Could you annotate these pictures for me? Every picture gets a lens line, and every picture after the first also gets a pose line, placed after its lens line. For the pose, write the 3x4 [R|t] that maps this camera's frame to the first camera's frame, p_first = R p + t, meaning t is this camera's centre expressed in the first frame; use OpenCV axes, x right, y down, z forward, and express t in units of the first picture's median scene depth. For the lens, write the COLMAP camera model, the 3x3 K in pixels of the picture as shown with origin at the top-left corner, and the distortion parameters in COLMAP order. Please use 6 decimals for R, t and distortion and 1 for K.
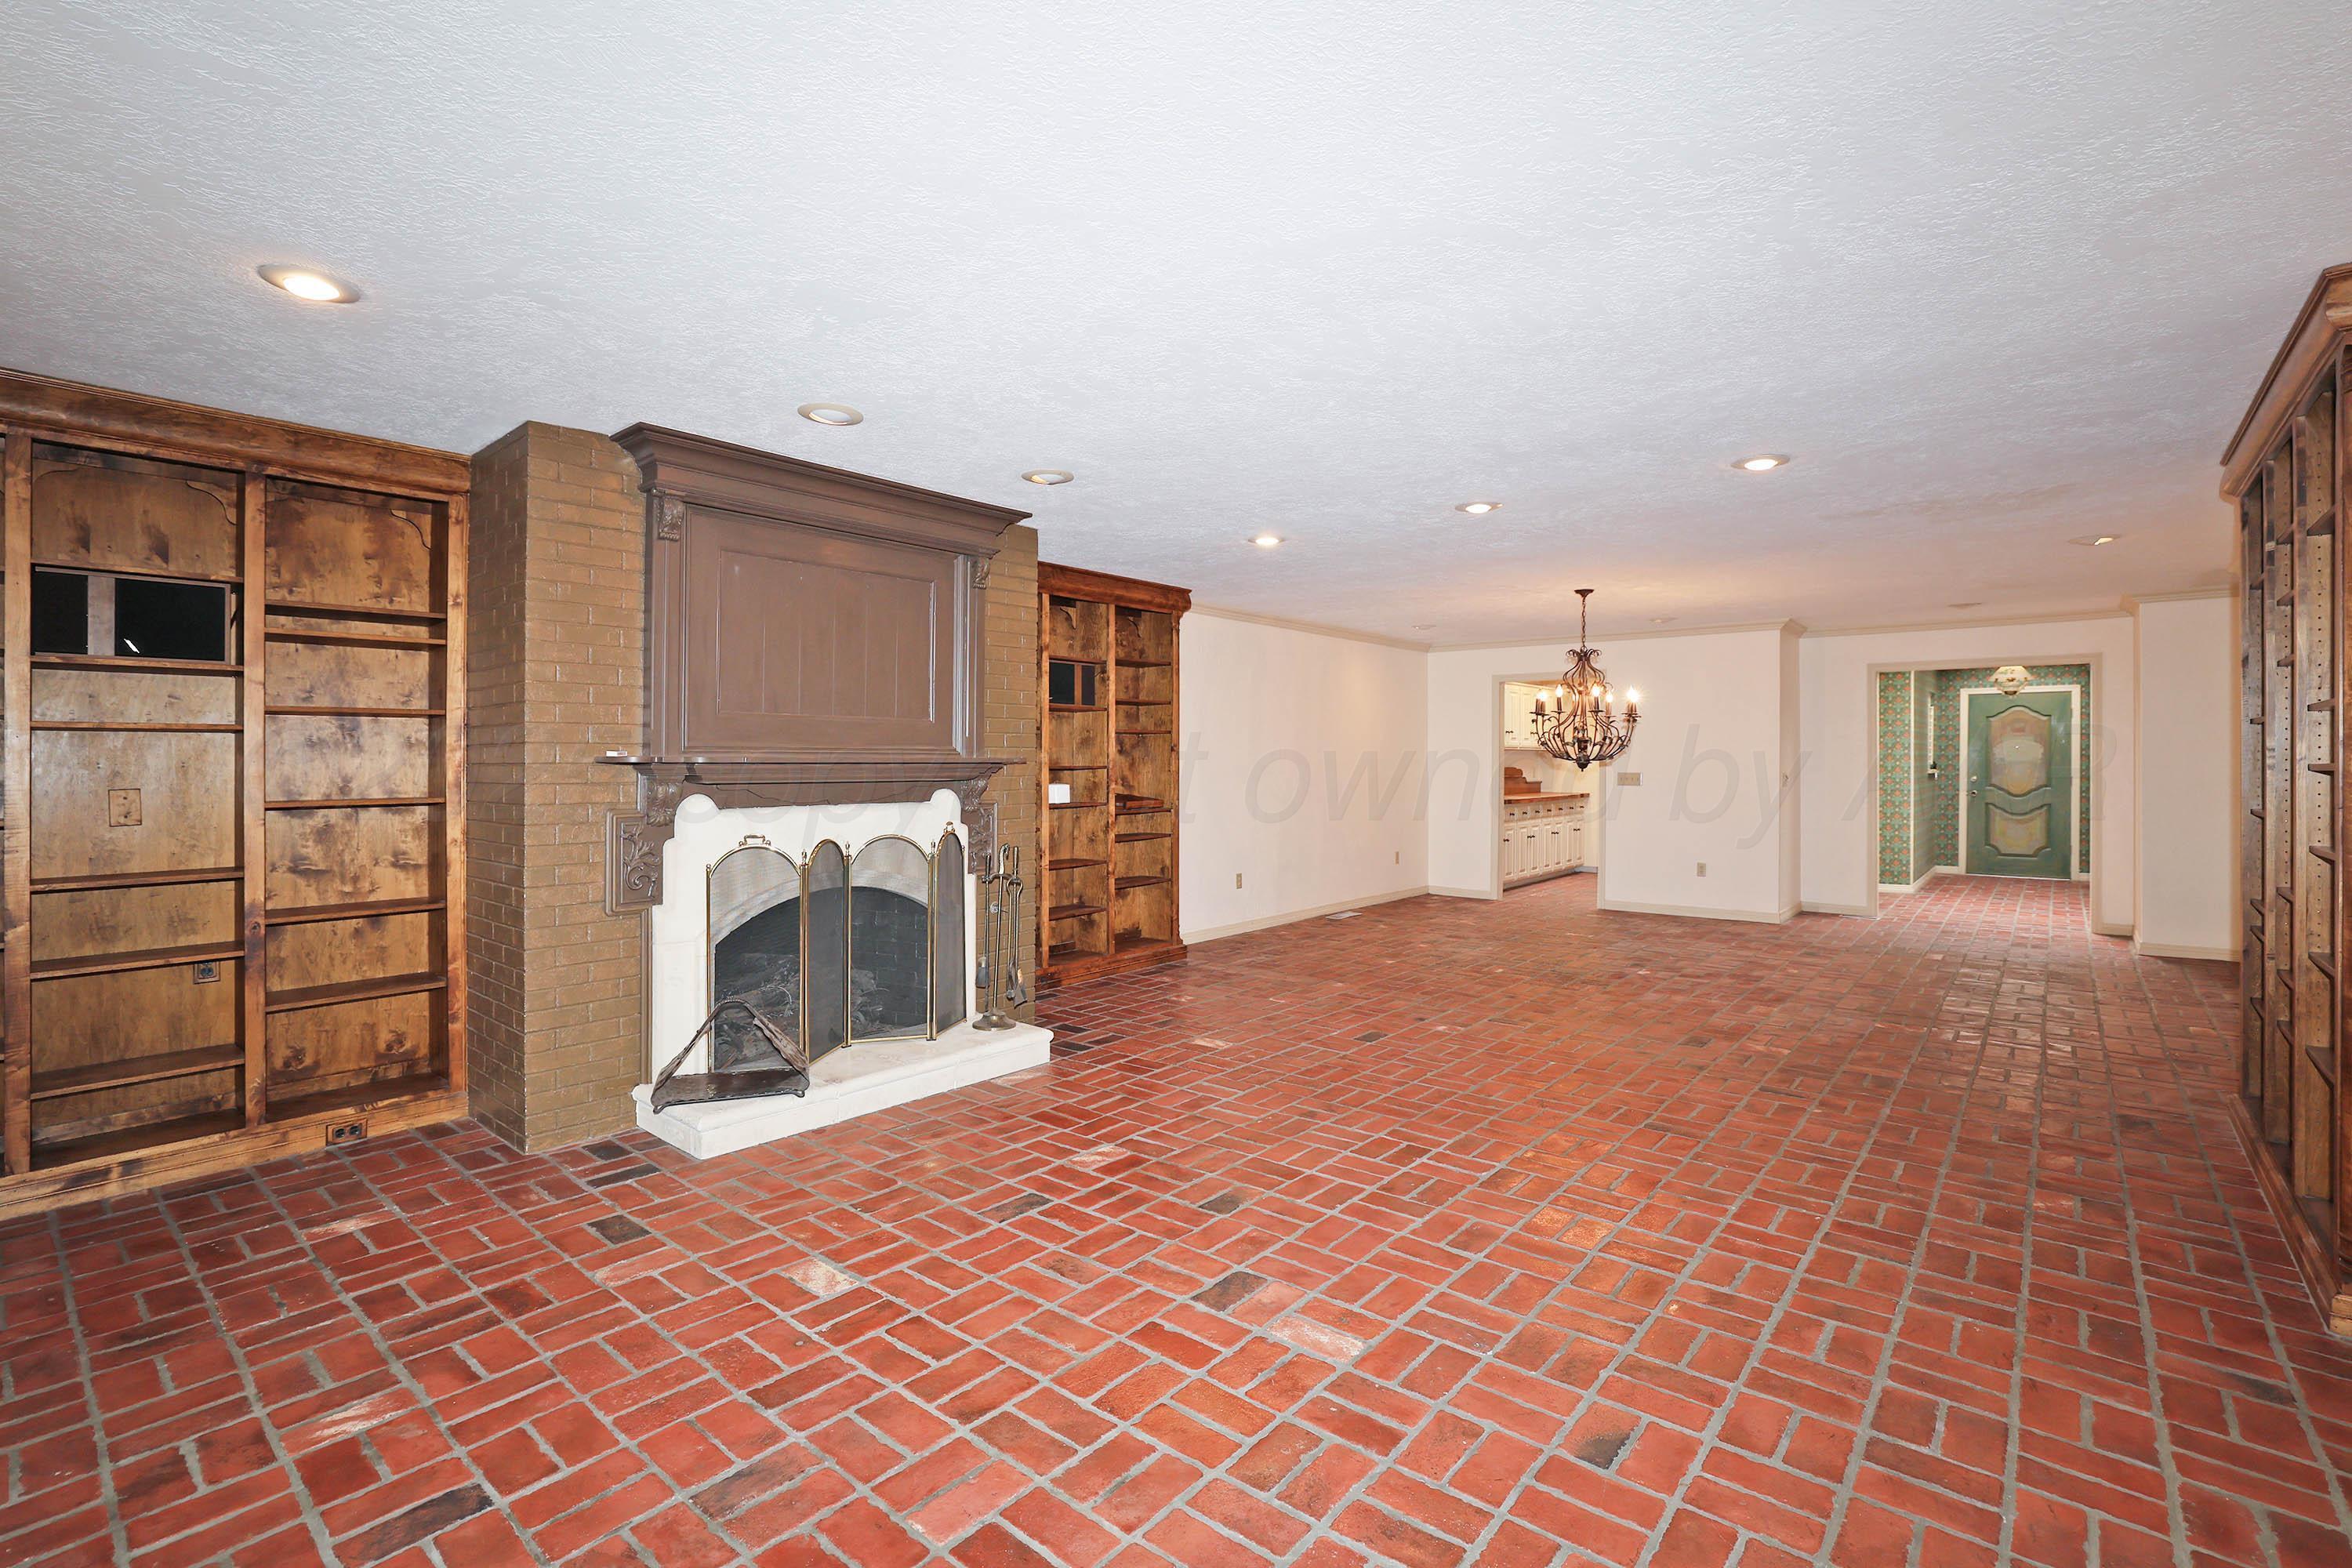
lens RADIAL K [[1073.7, 0, 1178.1], [0, 1073.7, 763.5], [0, 0, 1]] dist [-0.048091, 0.019585]
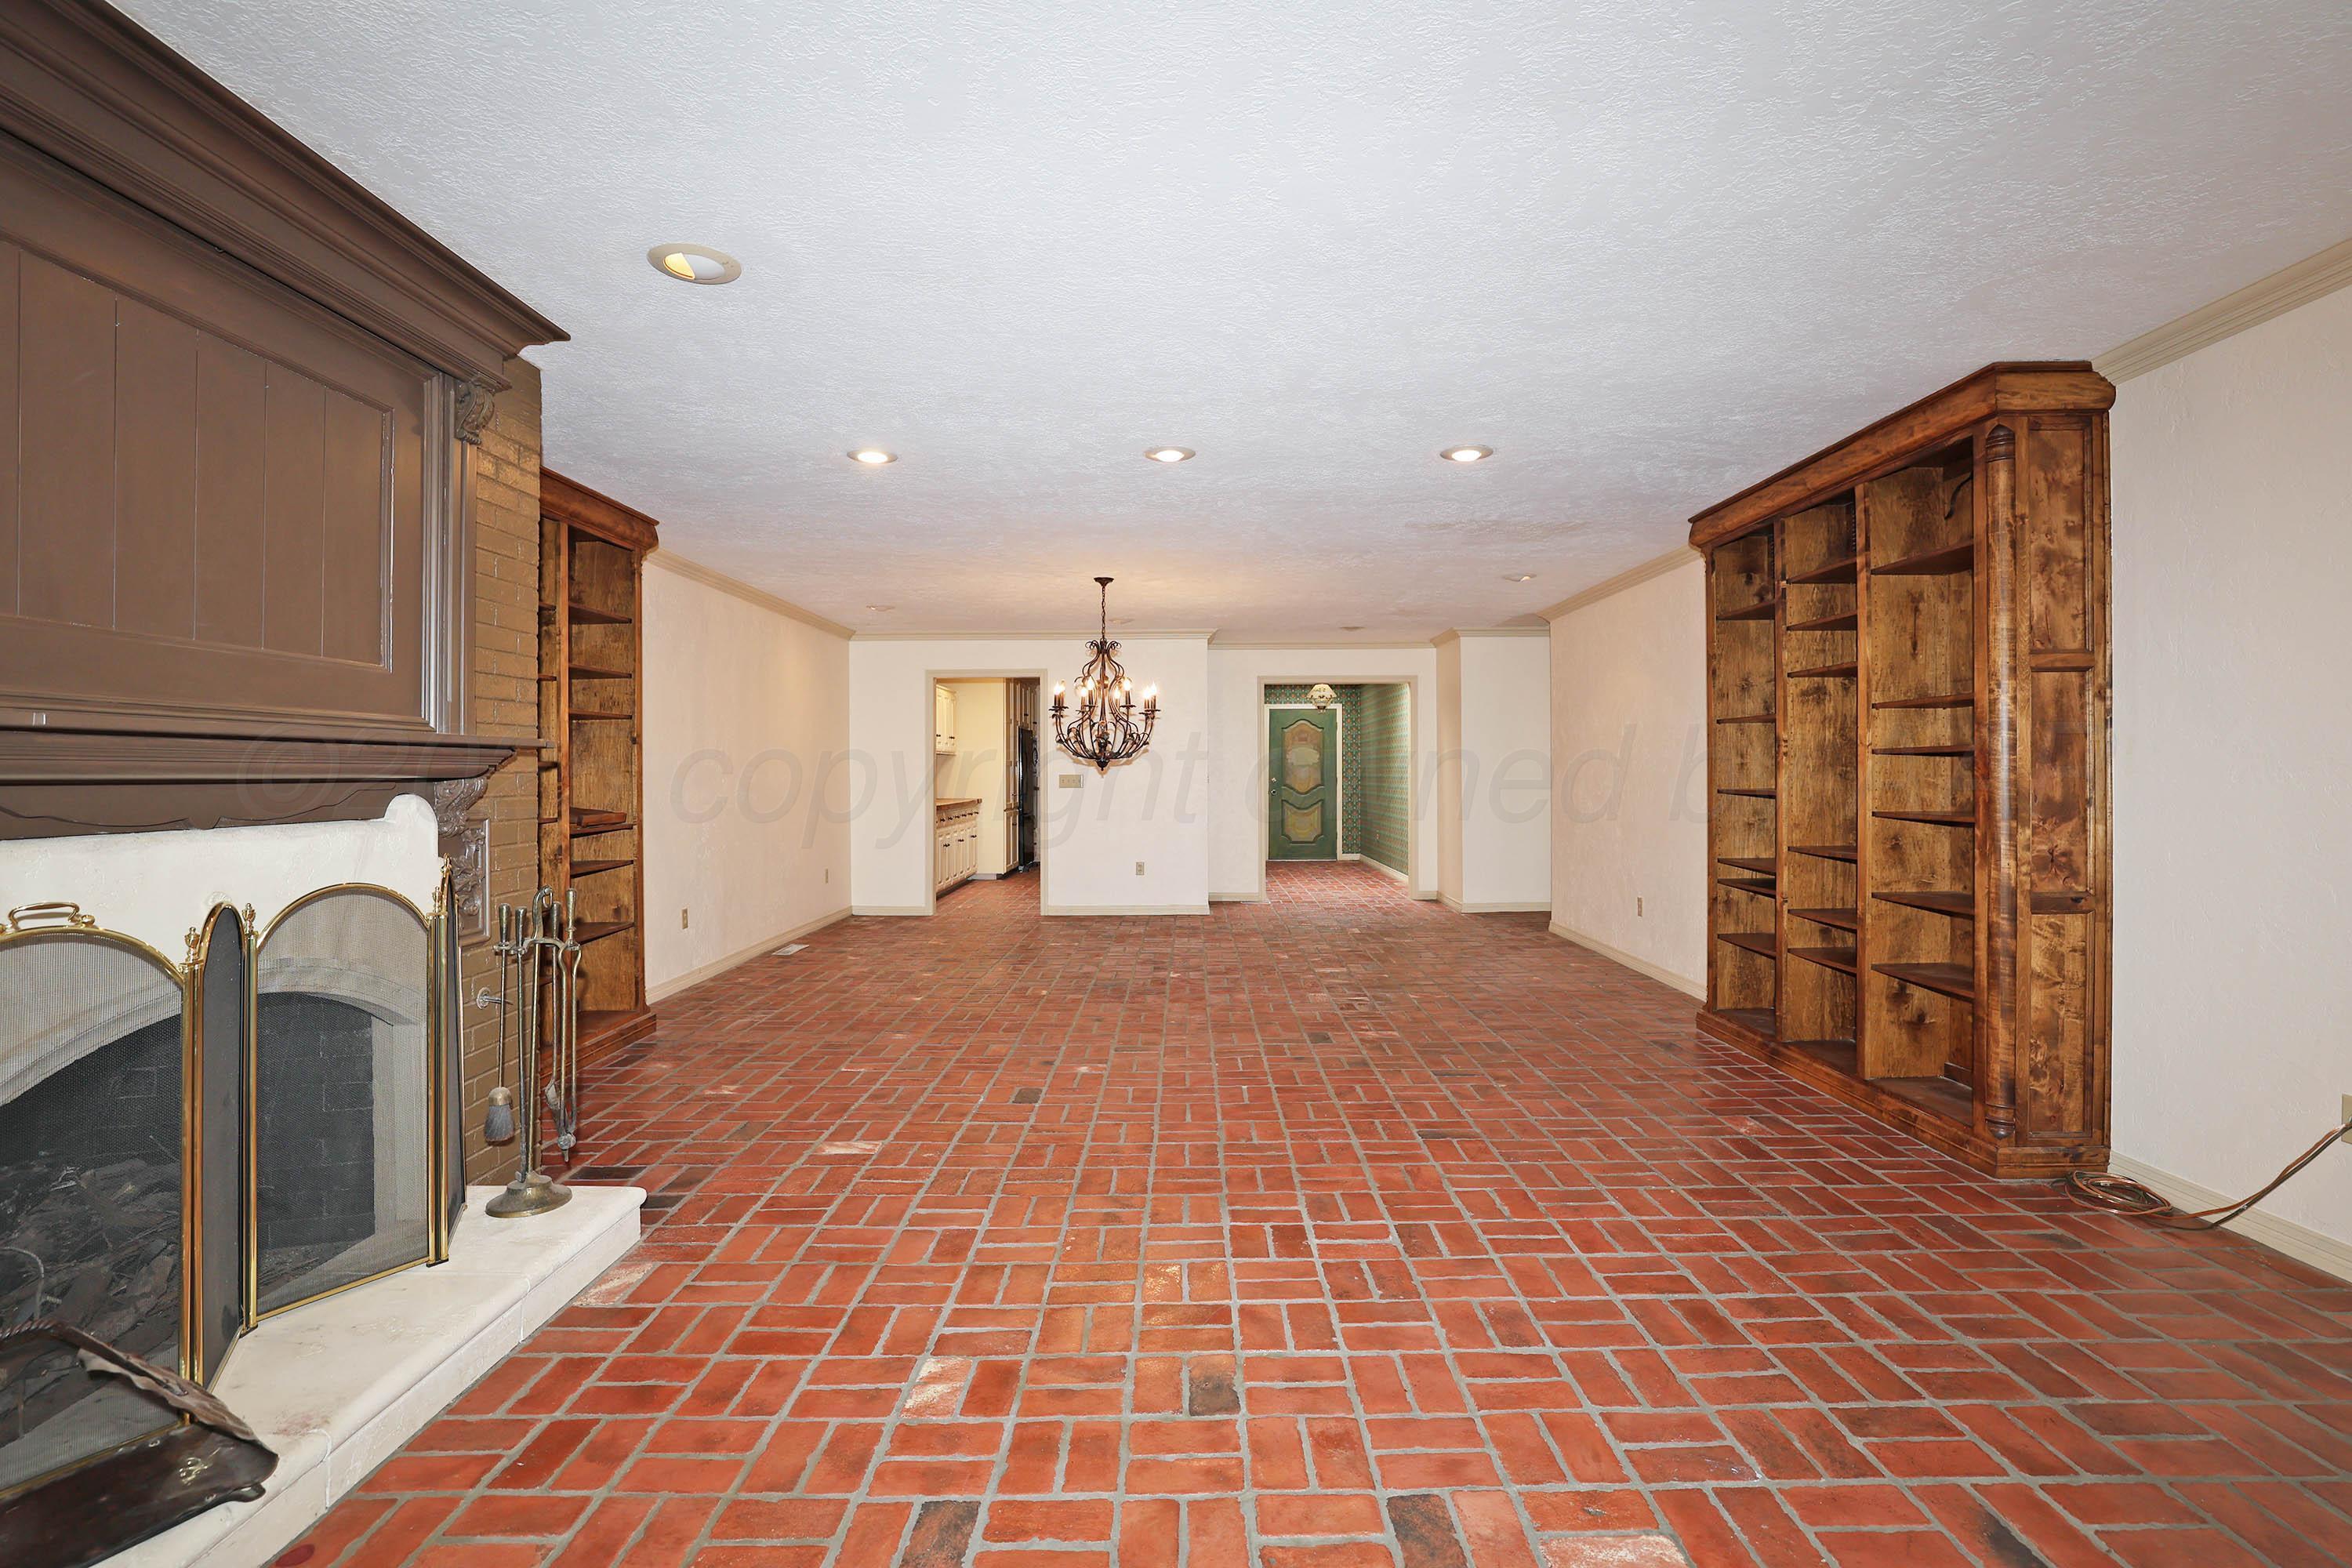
lens RADIAL K [[1073.7, 0, 1178.1], [0, 1073.7, 763.5], [0, 0, 1]] dist [-0.048091, 0.019585]
pose [[0.766786, -0.000156, 0.641903, -0.309452], [0.008191, 0.999921, -0.009541, 0.019358], [-0.641851, 0.012574, 0.766727, 0.390817]]
